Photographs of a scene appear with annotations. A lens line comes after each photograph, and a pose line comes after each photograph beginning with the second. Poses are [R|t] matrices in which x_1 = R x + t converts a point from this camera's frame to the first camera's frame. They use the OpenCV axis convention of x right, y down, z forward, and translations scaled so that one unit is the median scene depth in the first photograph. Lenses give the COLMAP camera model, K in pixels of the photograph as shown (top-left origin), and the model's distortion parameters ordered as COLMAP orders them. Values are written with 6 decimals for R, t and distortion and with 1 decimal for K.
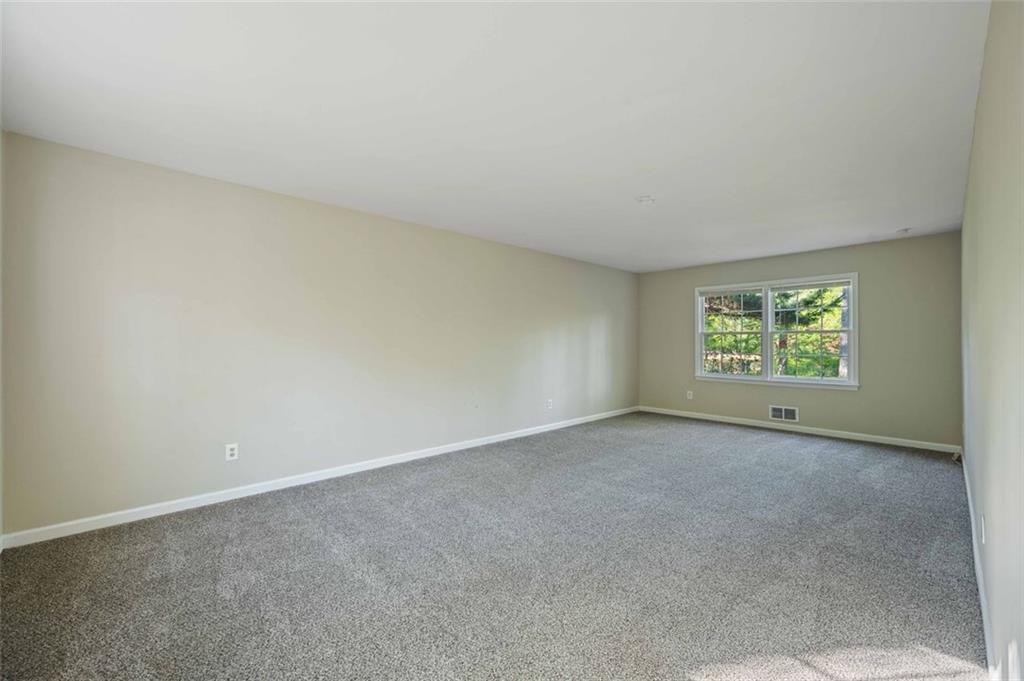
lens RADIAL K [[420.9, 0, 512.0], [0, 420.9, 340.5], [0, 0, 1]] dist [-0.010222, -0.000046]
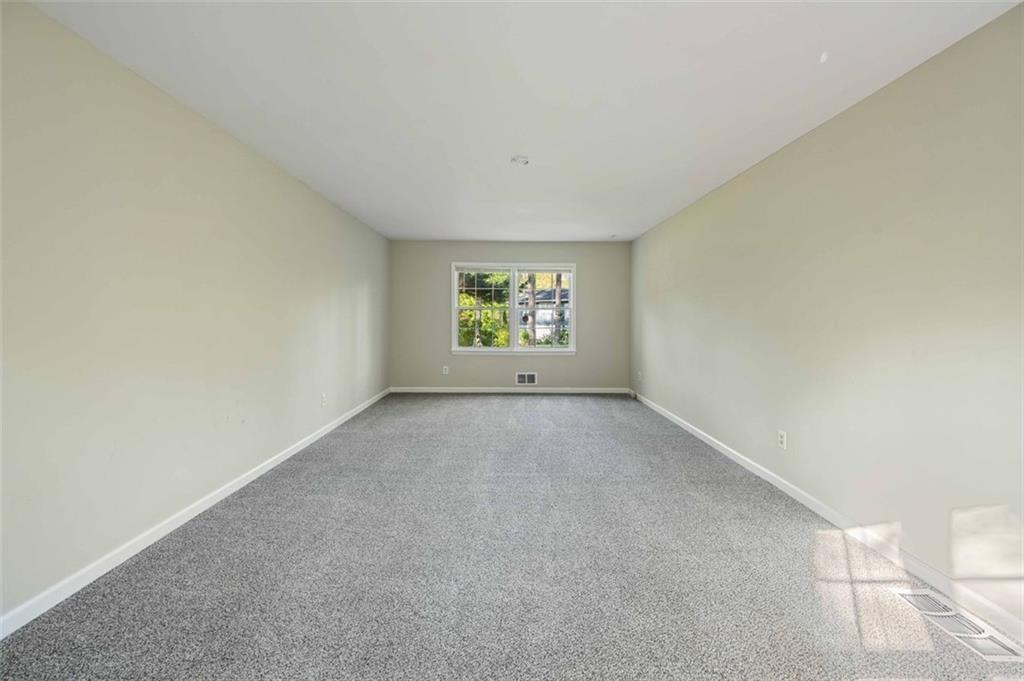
lens RADIAL K [[414.5, 0, 512.0], [0, 414.5, 340.5], [0, 0, 1]] dist [-0.002138, -0.000241]
pose [[0.656534, -0.039652, 0.753253, -0.248270], [-0.010012, 0.998071, 0.061265, -0.002672], [-0.754230, -0.047764, 0.654871, 0.281673]]
